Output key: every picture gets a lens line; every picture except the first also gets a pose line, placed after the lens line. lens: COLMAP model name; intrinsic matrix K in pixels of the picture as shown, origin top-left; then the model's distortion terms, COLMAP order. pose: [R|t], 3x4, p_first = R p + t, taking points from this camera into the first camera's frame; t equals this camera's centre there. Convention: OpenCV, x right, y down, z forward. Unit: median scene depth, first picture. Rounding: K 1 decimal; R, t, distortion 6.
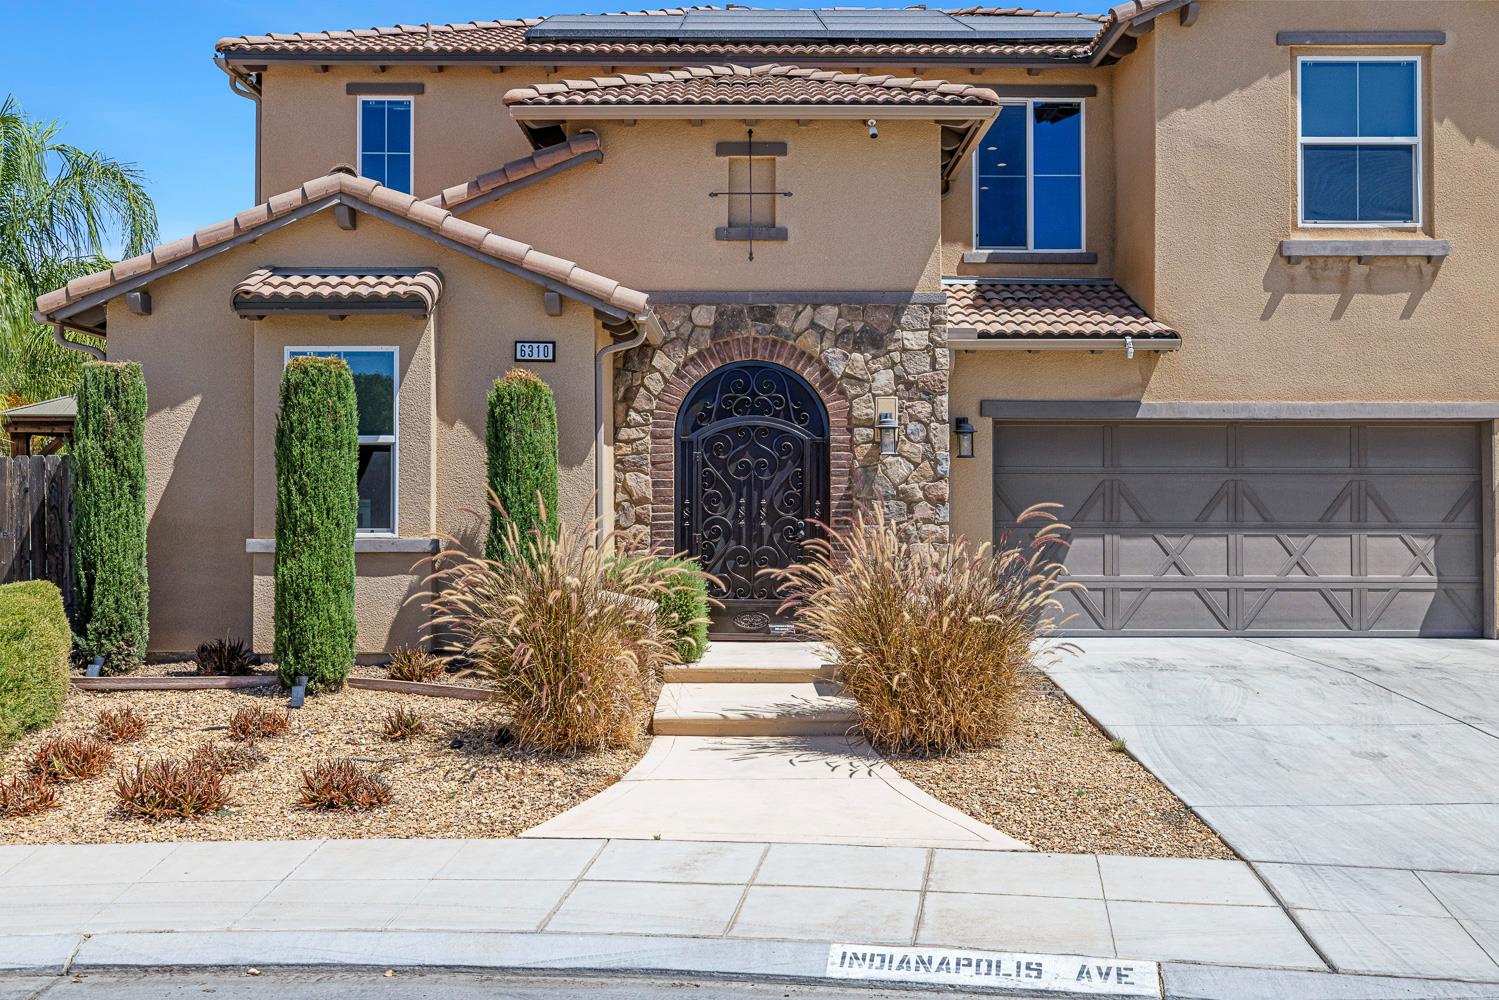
lens RADIAL K [[1462.2, 0, 749.5], [0, 1462.2, 500.0], [0, 0, 1]] dist [0.002363, 0.006190]
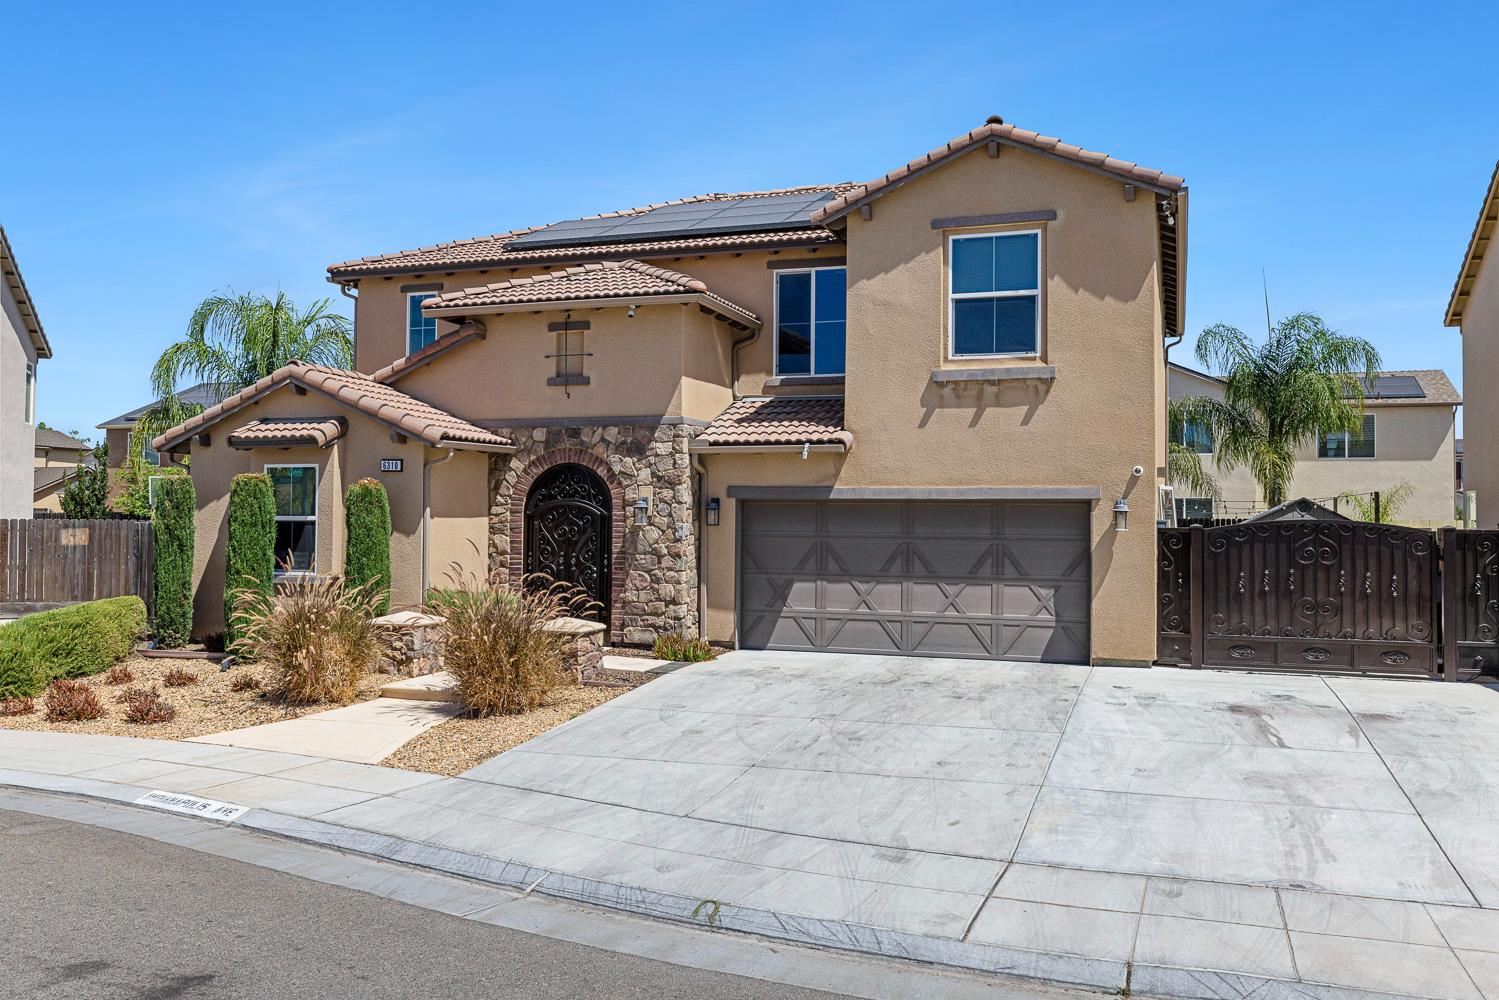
lens RADIAL K [[1243.8, 0, 745.9], [0, 1243.8, 496.0], [0, 0, 1]] dist [0.000538, 0.003745]
pose [[0.940142, 0.000243, -0.340784, 0.628346], [-0.005740, 0.999869, -0.015120, -0.041724], [0.340736, 0.016171, 0.940020, -0.172060]]
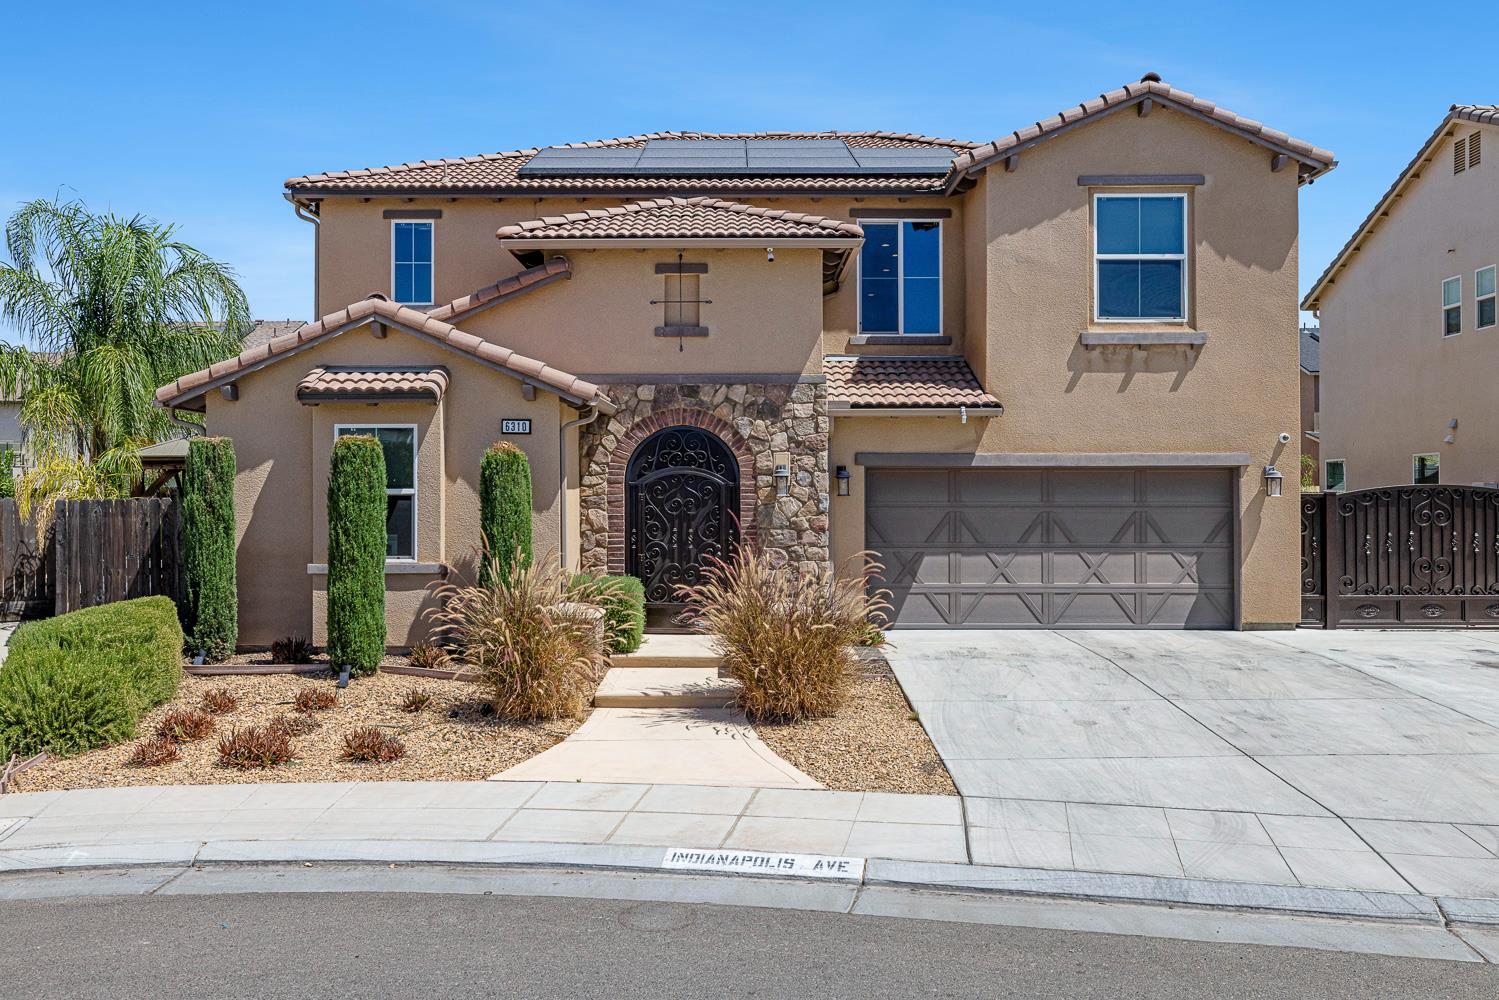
lens RADIAL K [[1257.9, 0, 734.8], [0, 1257.9, 496.9], [0, 0, 1]] dist [0.002079, 0.000878]
pose [[0.999959, -0.001595, -0.008882, 0.060632], [0.001665, 0.999968, 0.007822, -0.038905], [0.008870, -0.007837, 0.999930, -0.159314]]
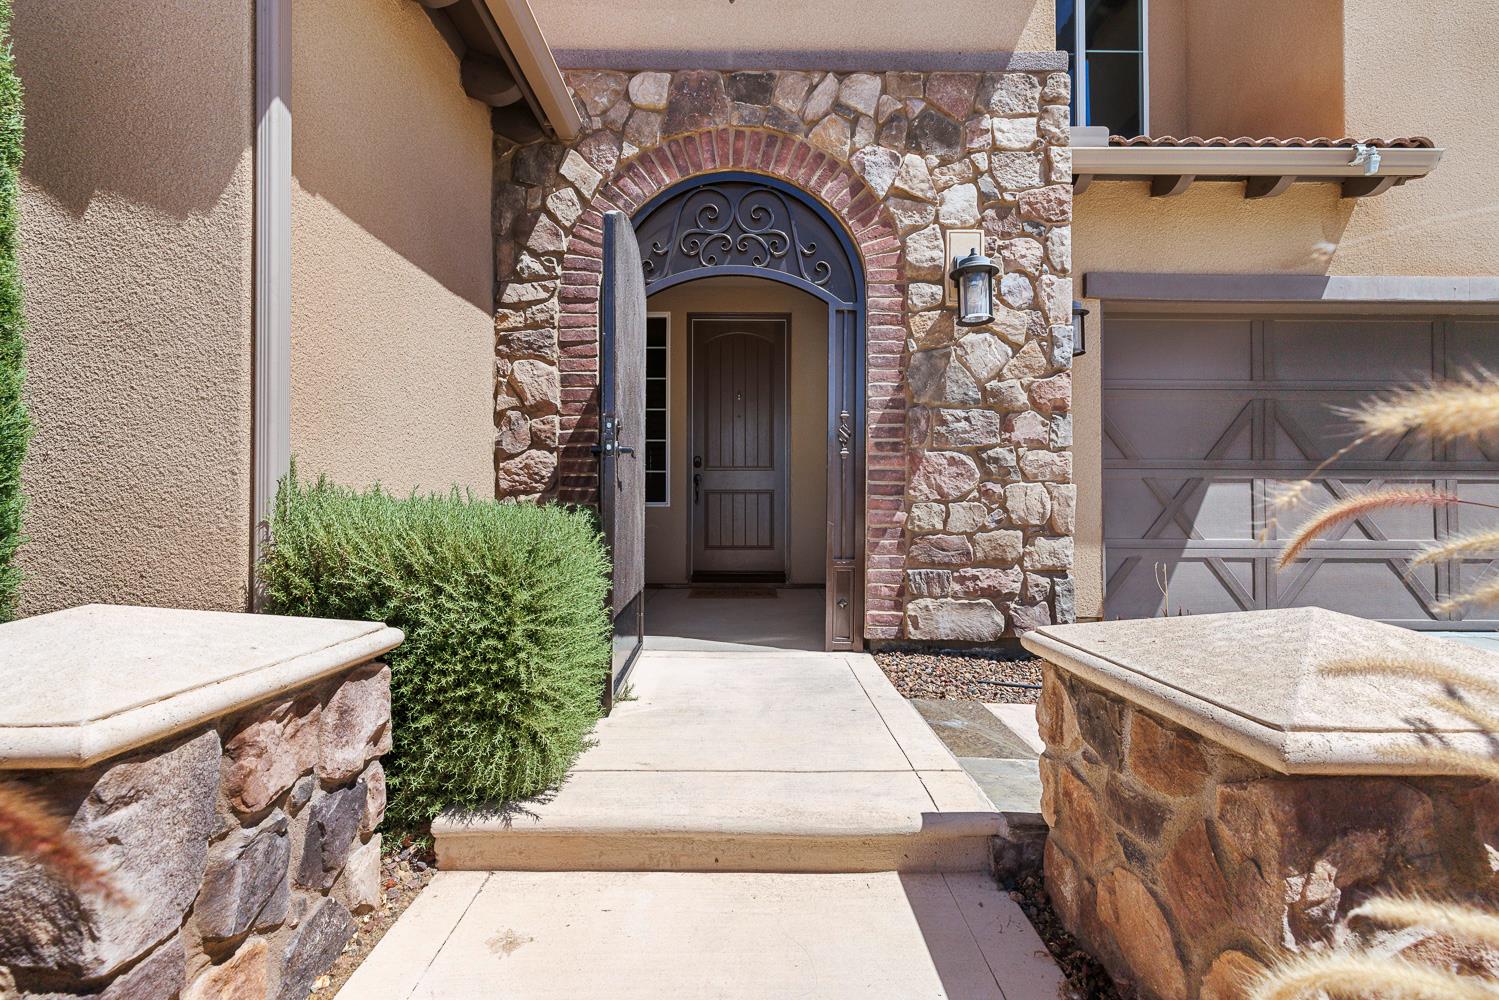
lens RADIAL K [[630.2, 0, 746.1], [0, 630.2, 500.6], [0, 0, 1]] dist [0.000823, 0.000195]
pose [[0.999985, 0.002864, -0.004628, 0.008556], [-0.002884, 0.999987, -0.004230, 0.037767], [0.004615, 0.004244, 0.999980, 0.750372]]
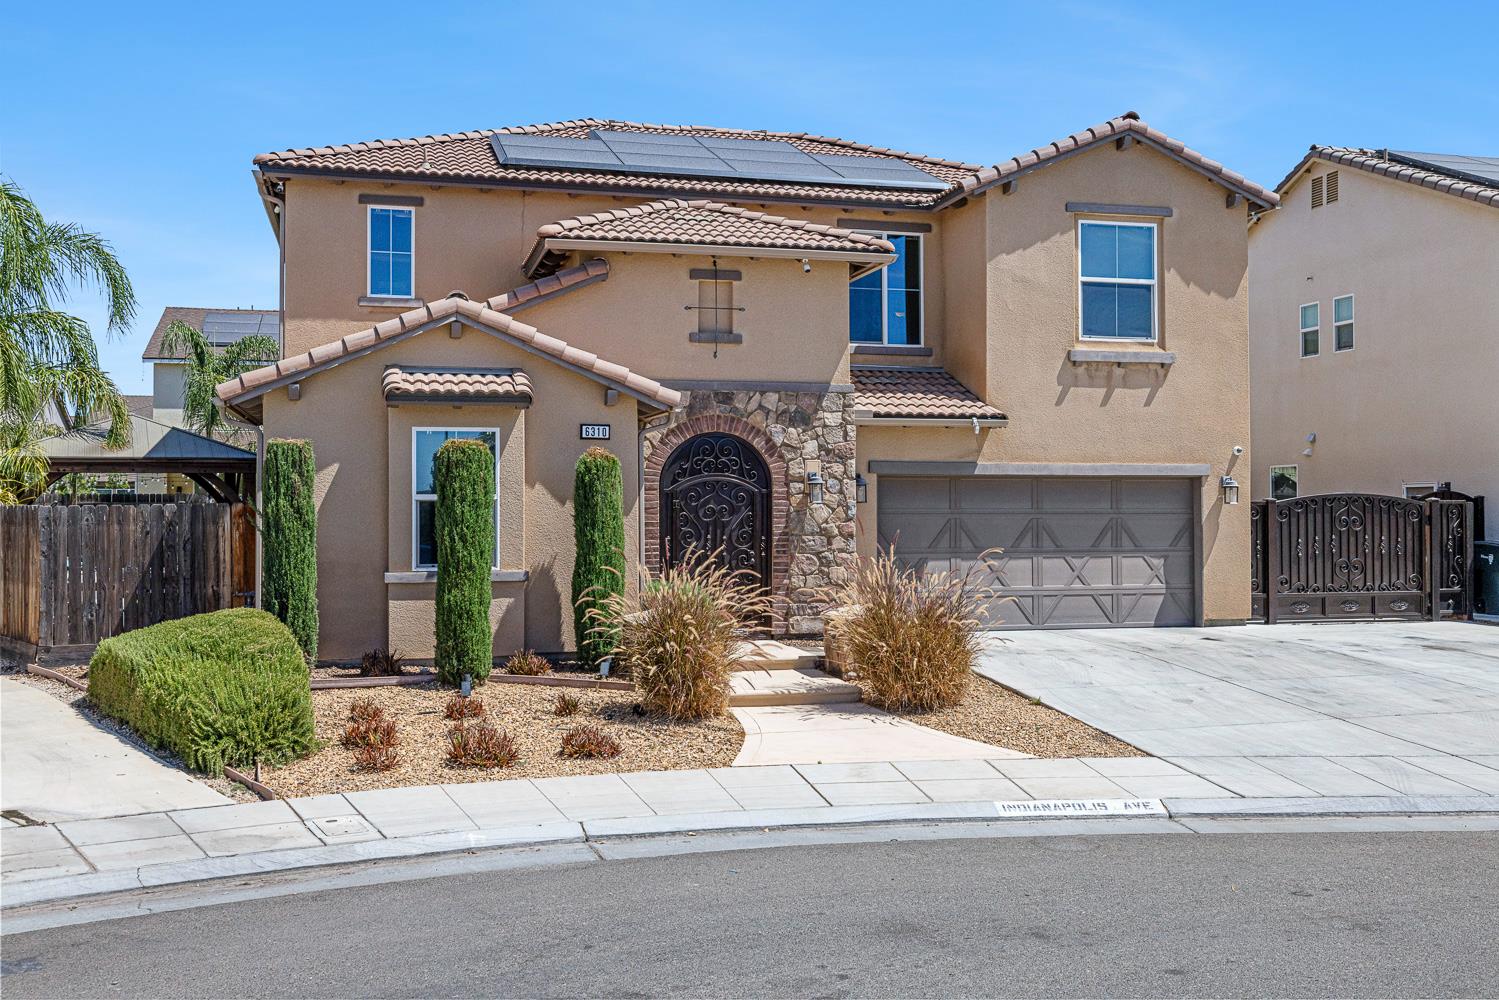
lens RADIAL K [[1456.0, 0, 755.9], [0, 1456.0, 499.8], [0, 0, 1]] dist [0.001642, 0.006334]
pose [[0.967874, -0.000100, 0.251436, -0.300348], [-0.000242, 0.999999, 0.001331, -0.035256], [-0.251436, -0.001349, 0.967873, -0.305983]]
